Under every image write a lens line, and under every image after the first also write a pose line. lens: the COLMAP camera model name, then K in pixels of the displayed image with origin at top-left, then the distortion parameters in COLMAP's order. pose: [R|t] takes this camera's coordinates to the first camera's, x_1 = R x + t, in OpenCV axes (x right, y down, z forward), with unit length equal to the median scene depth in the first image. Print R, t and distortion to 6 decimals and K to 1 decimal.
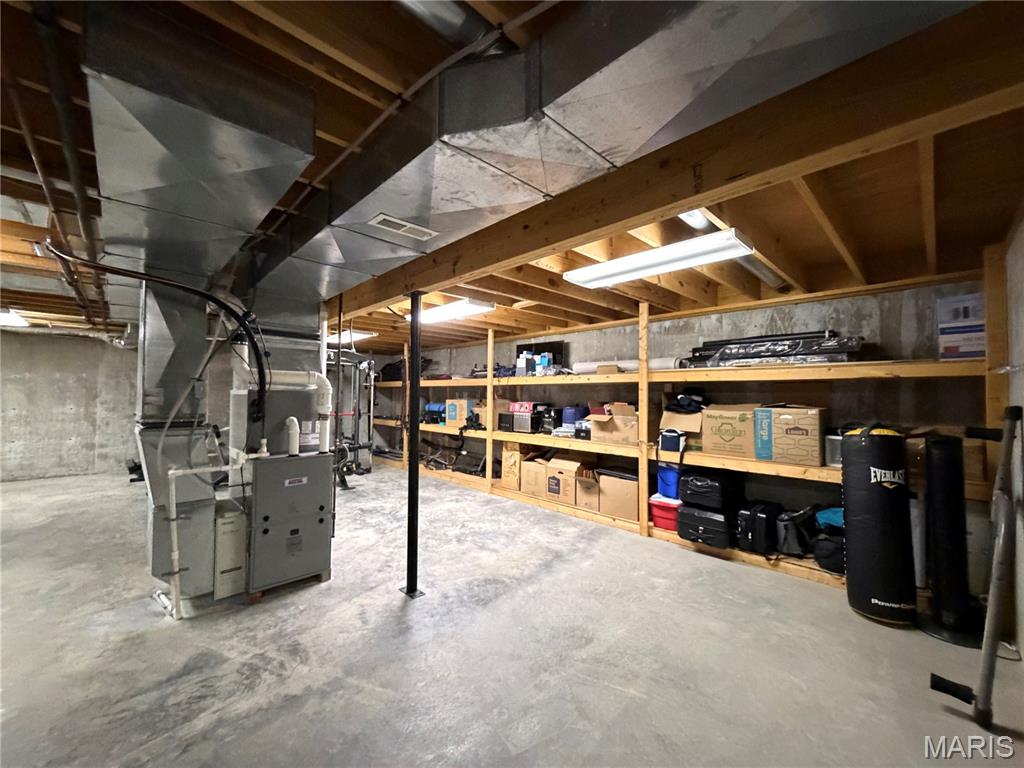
lens RADIAL K [[408.3, 0, 515.3], [0, 408.3, 385.2], [0, 0, 1]] dist [-0.000540, 0.000301]
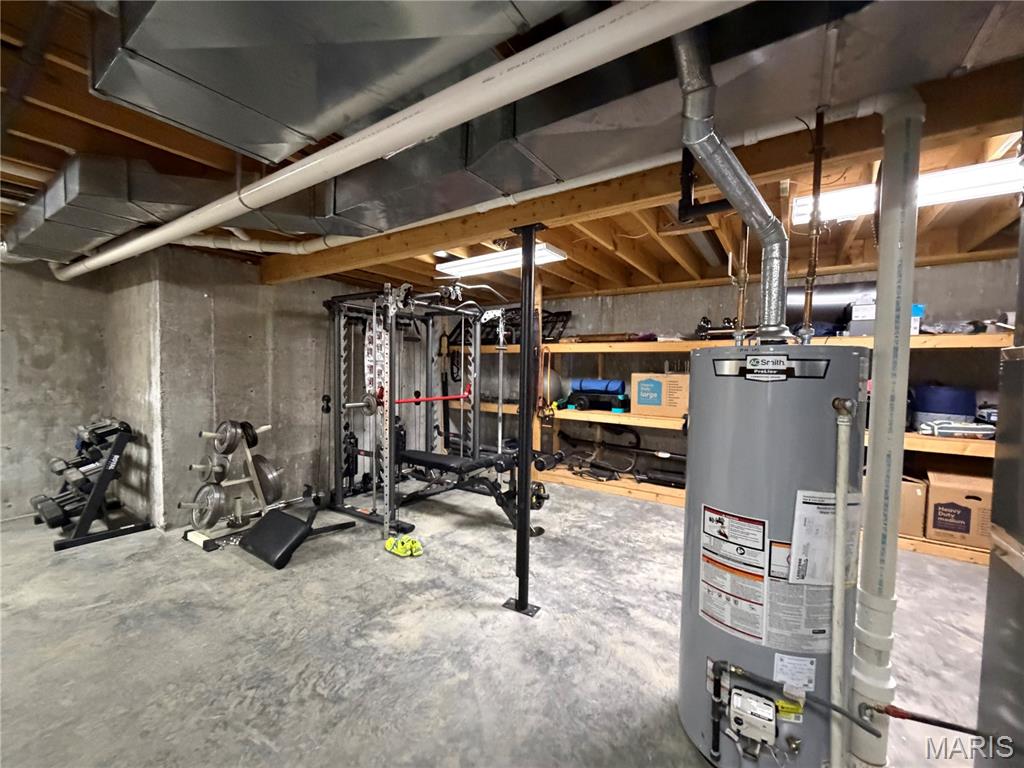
lens RADIAL K [[408.3, 0, 515.3], [0, 408.3, 385.2], [0, 0, 1]] dist [-0.000540, 0.000301]
pose [[0.978820, -0.004652, 0.204669, -0.656762], [-0.009691, 0.997568, 0.069020, 0.015959], [-0.204492, -0.069542, 0.976395, 0.562989]]
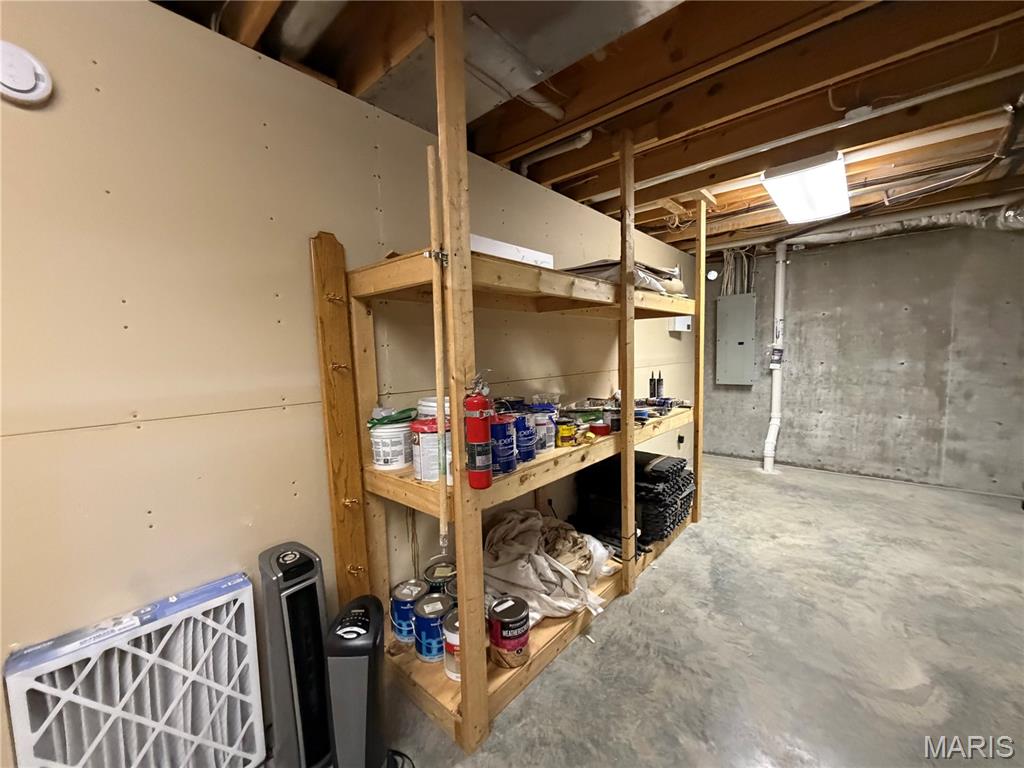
lens RADIAL K [[408.3, 0, 515.3], [0, 408.3, 385.2], [0, 0, 1]] dist [-0.000540, 0.000301]
pose [[0.079905, 0.072880, -0.994135, -0.747186], [0.052353, 0.995640, 0.077198, 0.020675], [0.995427, -0.058215, 0.075741, 0.557914]]
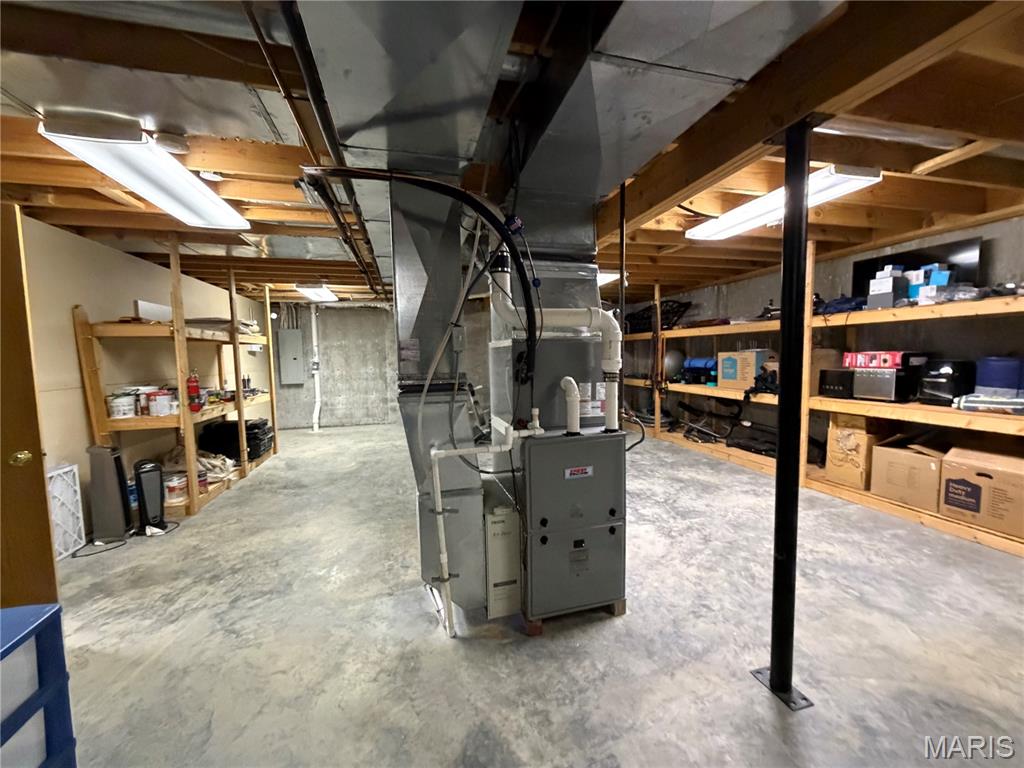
lens RADIAL K [[408.3, 0, 515.3], [0, 408.3, 385.2], [0, 0, 1]] dist [-0.000540, 0.000301]
pose [[0.871170, 0.010039, -0.490879, -0.171763], [0.040473, 0.994920, 0.092175, 0.014891], [0.489311, -0.100167, 0.866338, 0.216819]]
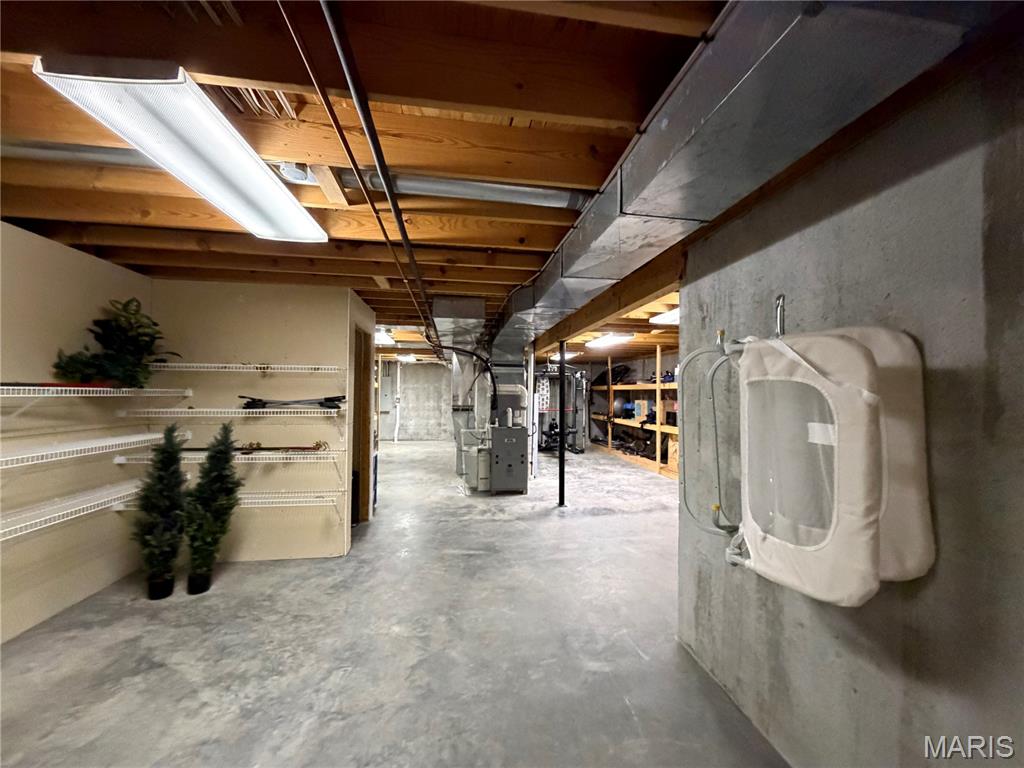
lens RADIAL K [[408.3, 0, 515.3], [0, 408.3, 385.2], [0, 0, 1]] dist [-0.000540, 0.000301]
pose [[0.810078, -0.013623, -0.586164, 0.376429], [0.013100, 0.999901, -0.005134, -0.012618], [0.586176, -0.003520, 0.810176, -0.343109]]
